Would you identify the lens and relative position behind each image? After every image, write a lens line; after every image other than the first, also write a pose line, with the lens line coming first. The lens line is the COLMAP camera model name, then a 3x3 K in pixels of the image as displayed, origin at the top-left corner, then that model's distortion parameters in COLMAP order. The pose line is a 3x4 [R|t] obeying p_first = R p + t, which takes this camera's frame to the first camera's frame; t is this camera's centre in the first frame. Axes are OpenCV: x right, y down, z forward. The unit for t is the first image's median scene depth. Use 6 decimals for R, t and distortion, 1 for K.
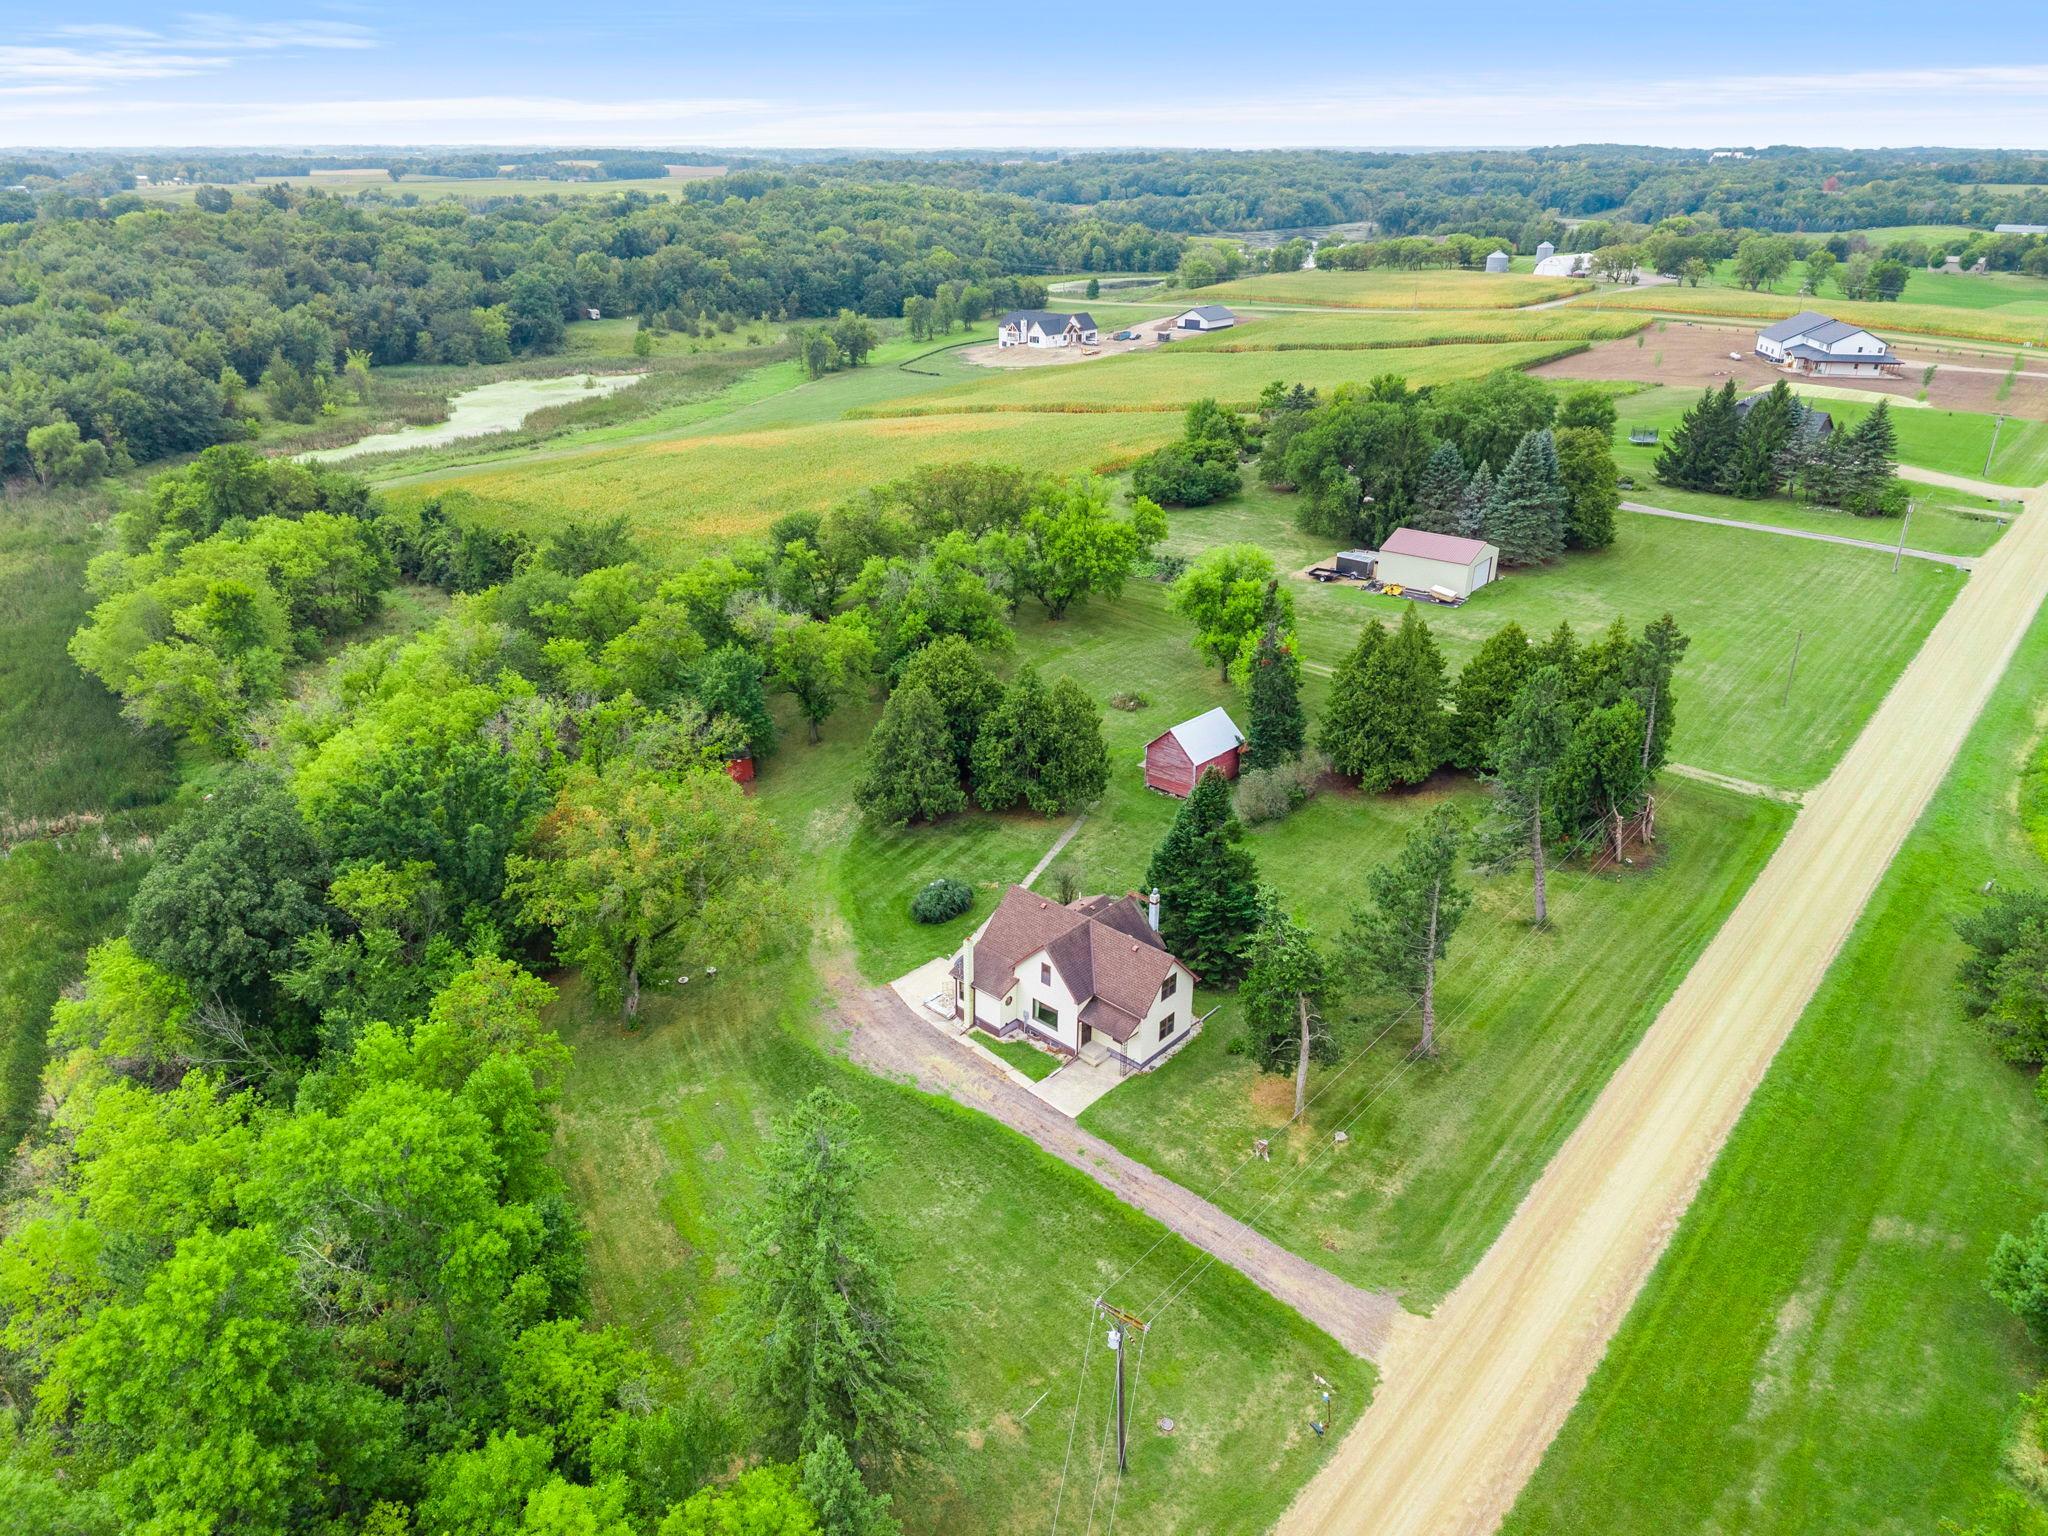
lens RADIAL K [[1321.1, 0, 983.2], [0, 1321.1, 761.6], [0, 0, 1]] dist [0.023974, -0.026309]
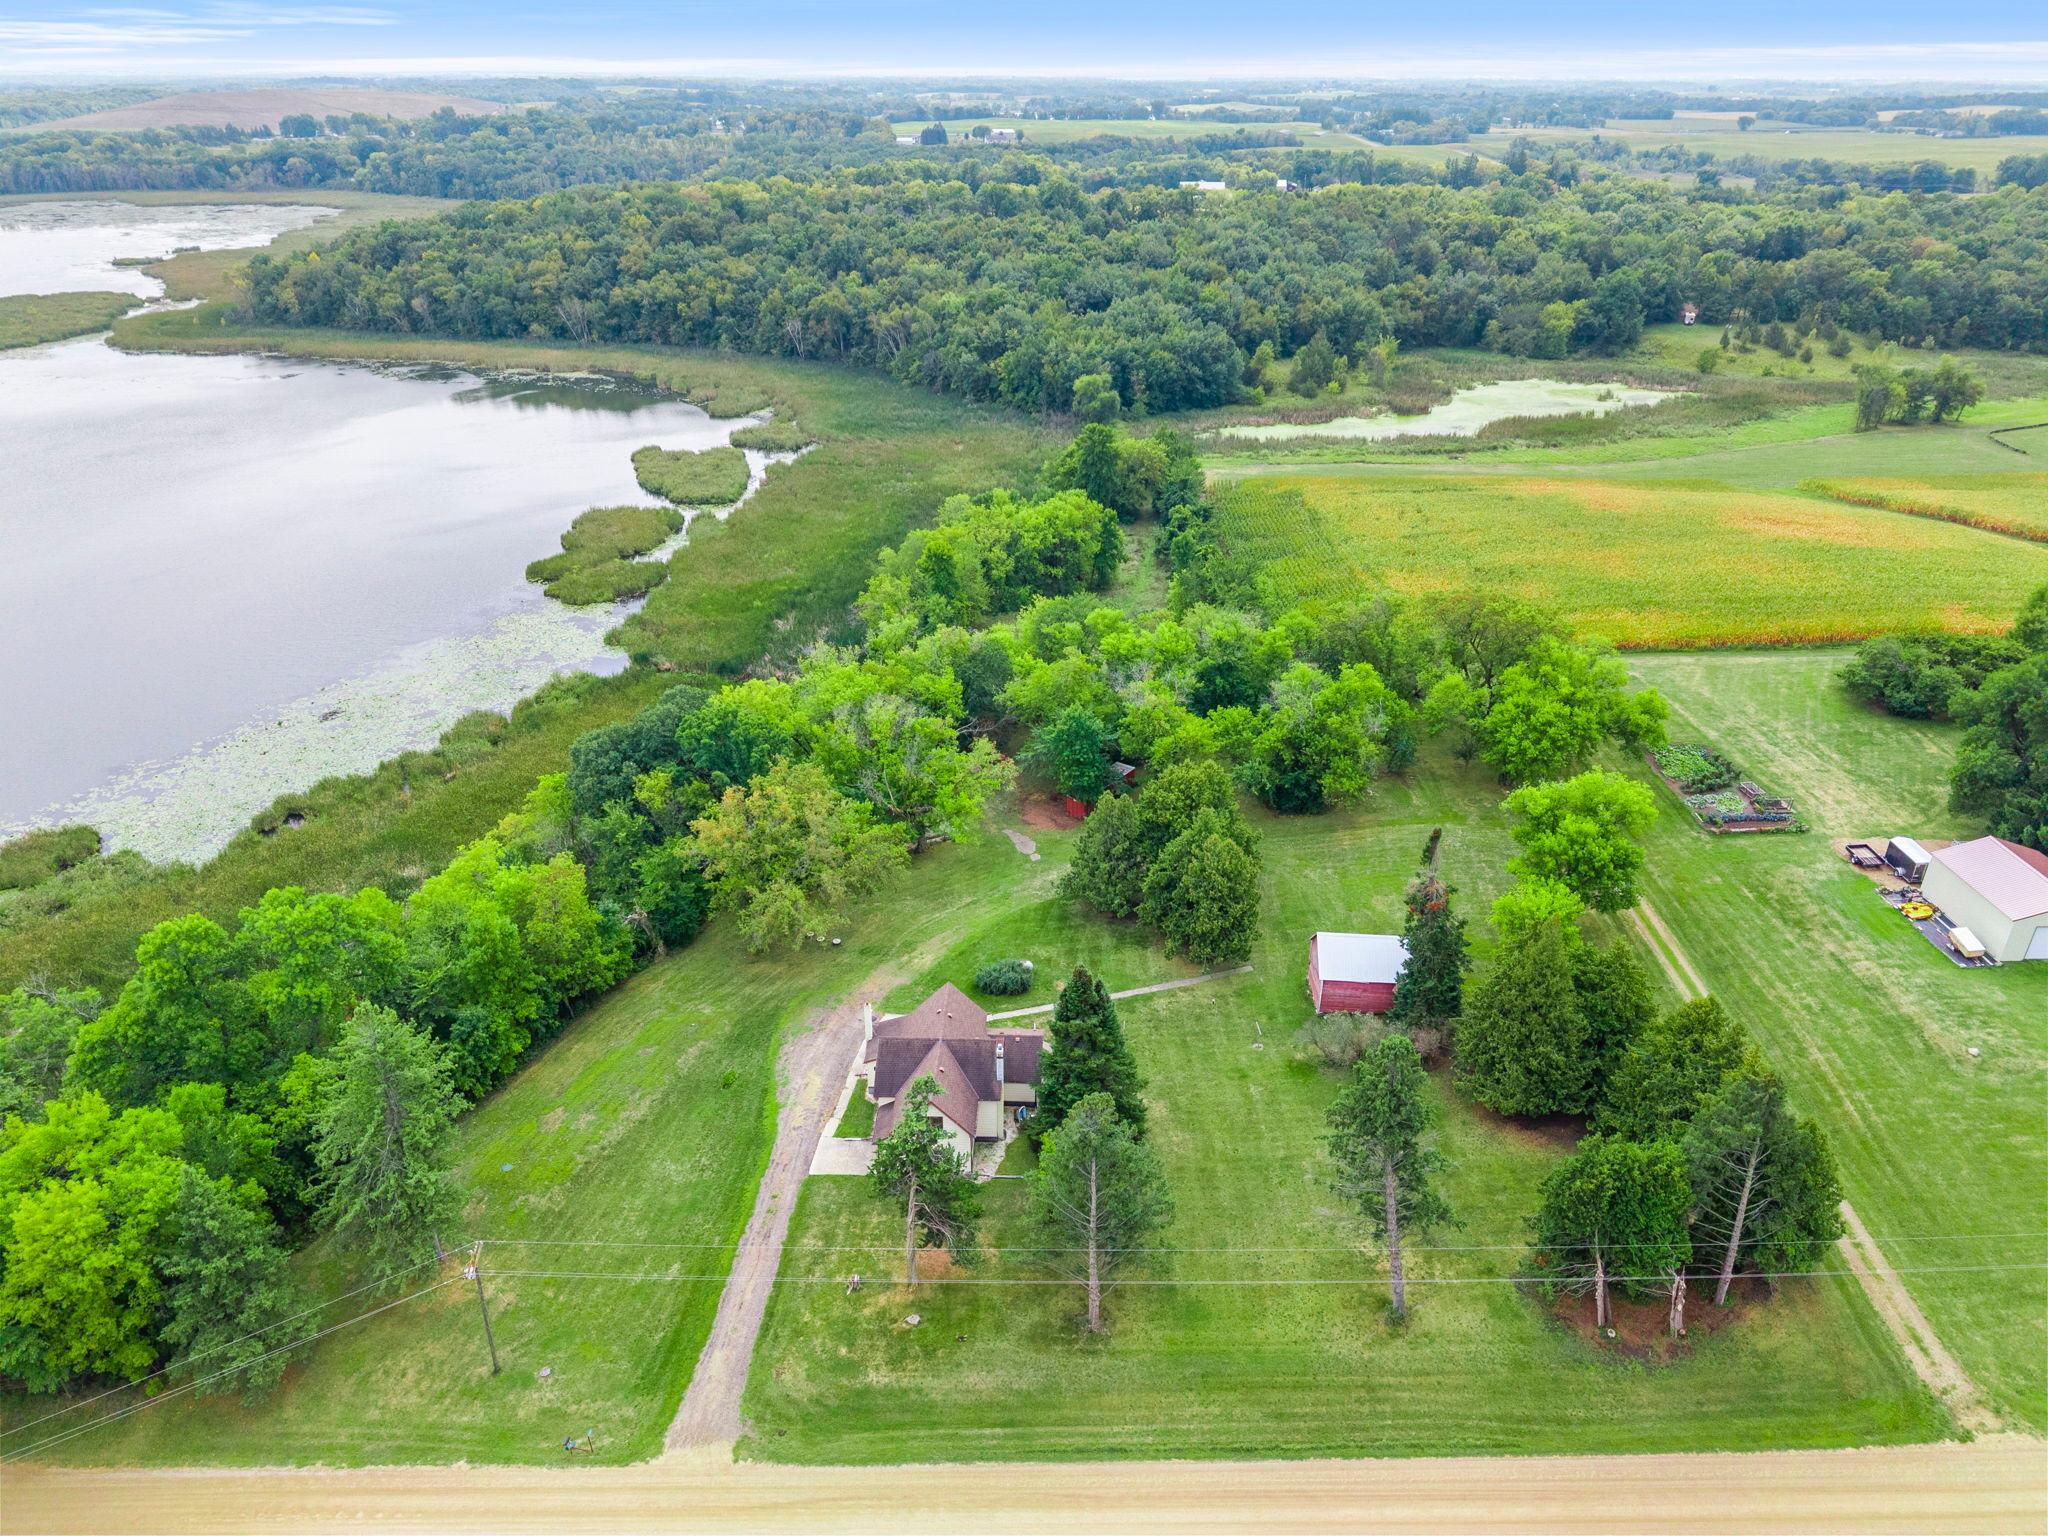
lens RADIAL K [[1313.8, 0, 1053.9], [0, 1313.8, 771.9], [0, 0, 1]] dist [0.021217, -0.019195]
pose [[0.669307, 0.346529, -0.657225, 0.574336], [-0.317293, 0.933166, 0.168896, -0.223458], [0.671828, 0.095490, 0.734527, 0.160458]]
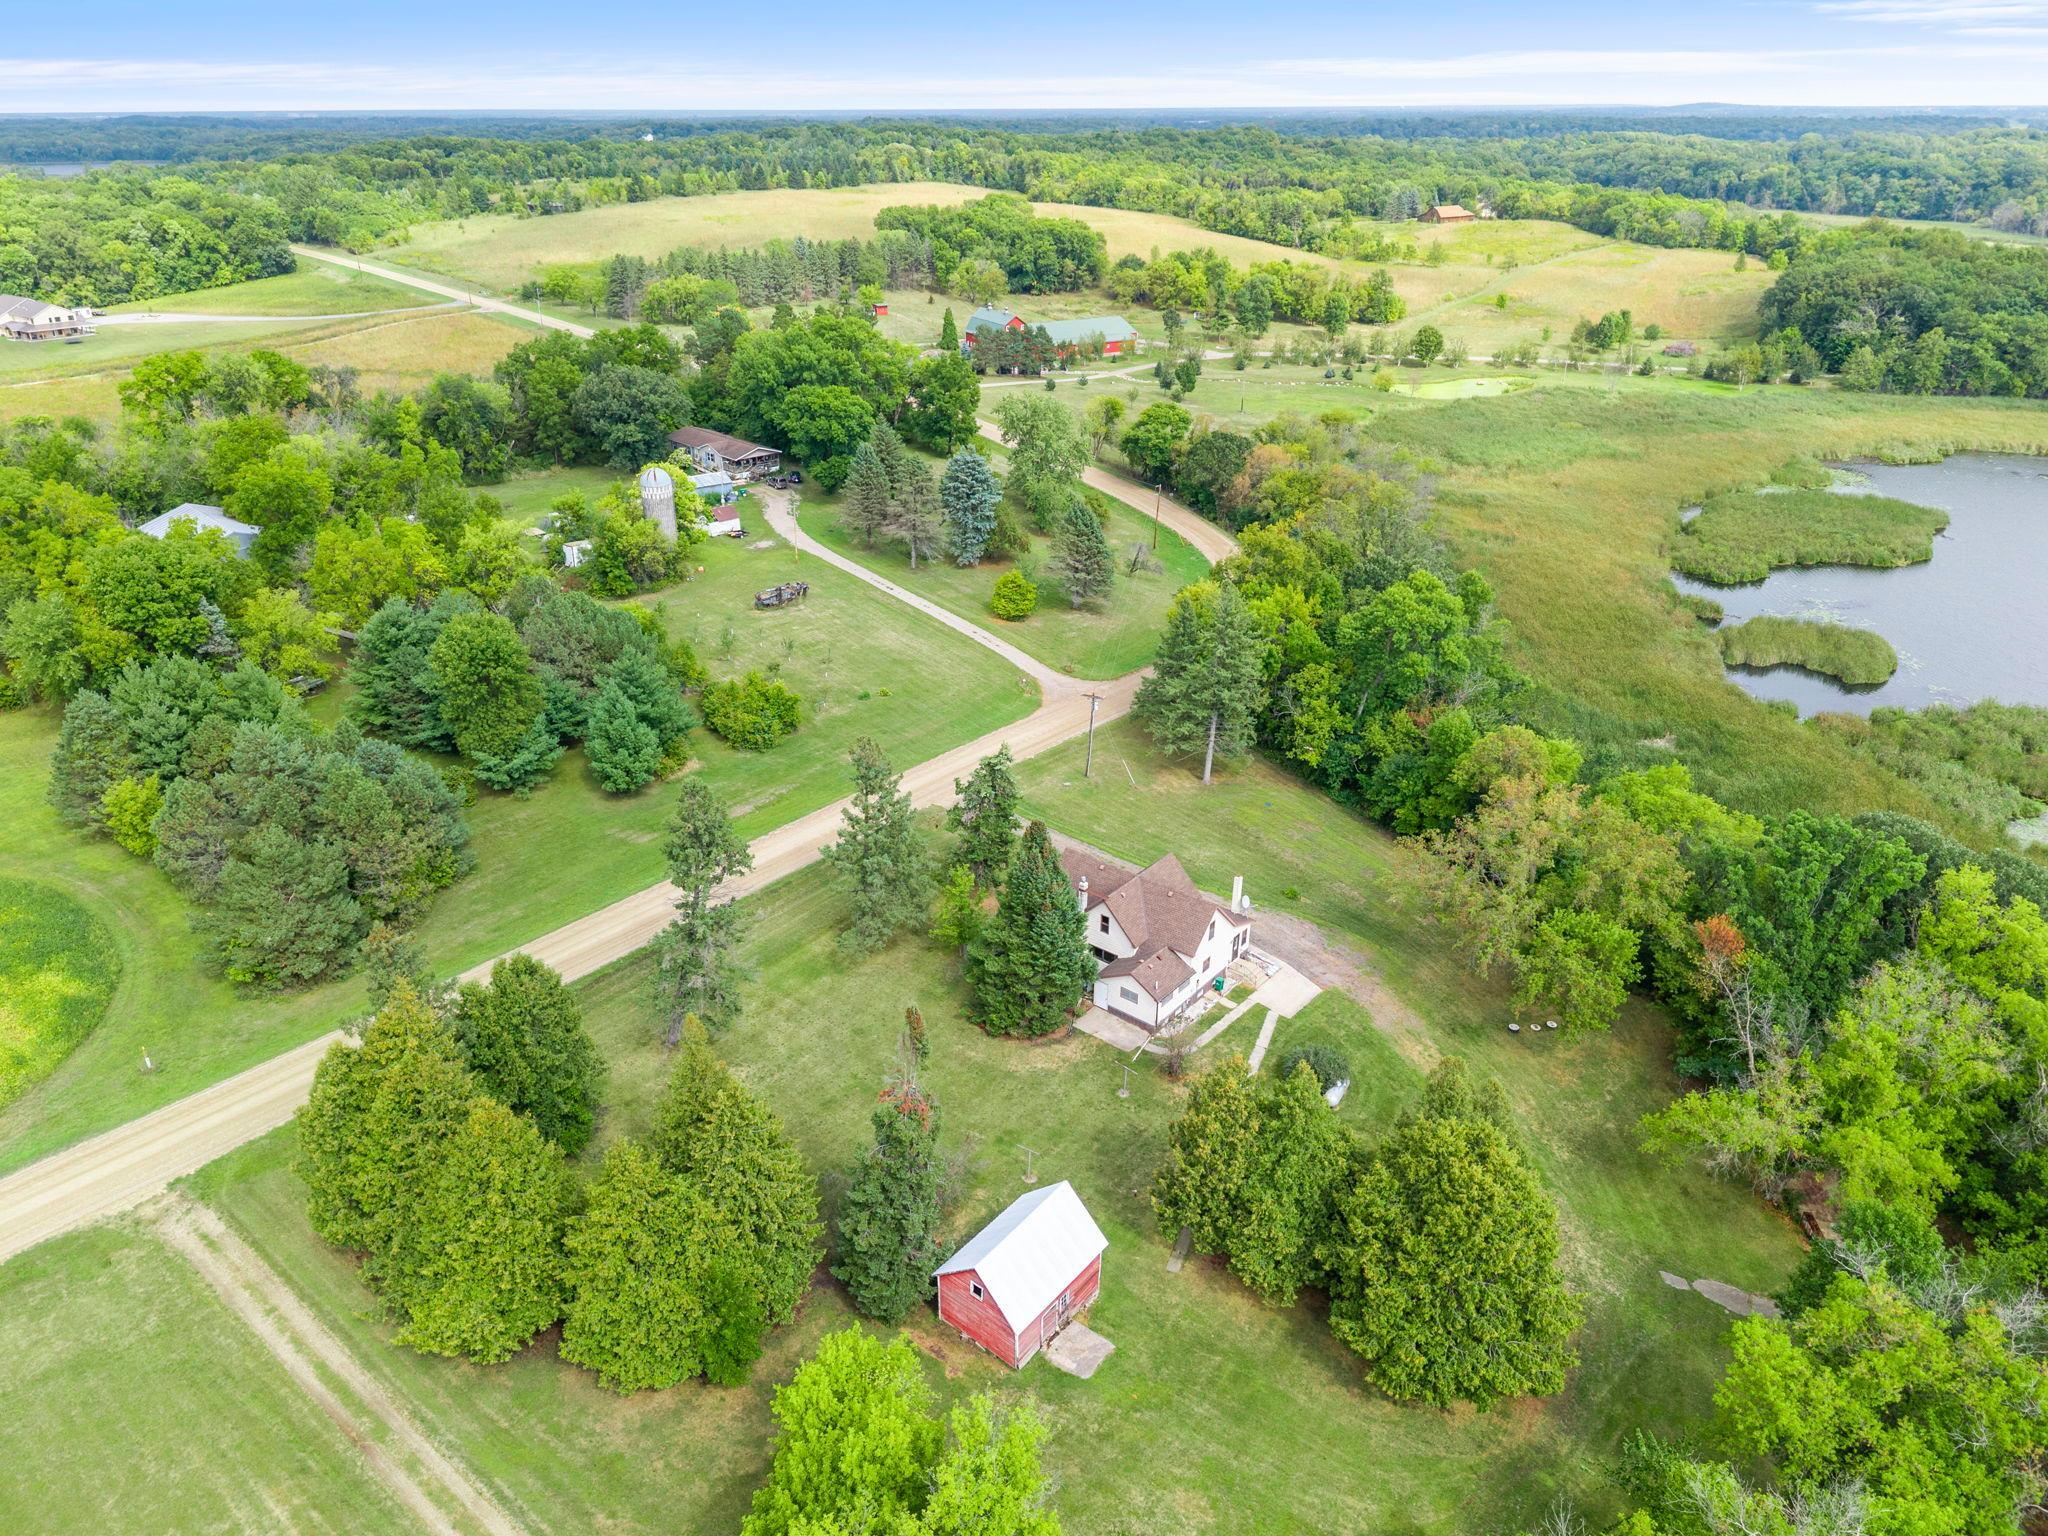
lens RADIAL K [[1412.5, 0, 1008.3], [0, 1412.5, 766.8], [0, 0, 1]] dist [0.030206, -0.031648]
pose [[-0.996663, 0.034231, -0.074098, 0.204421], [-0.034963, 0.641267, 0.766521, -0.639442], [0.073755, 0.766554, -0.637930, 1.227629]]
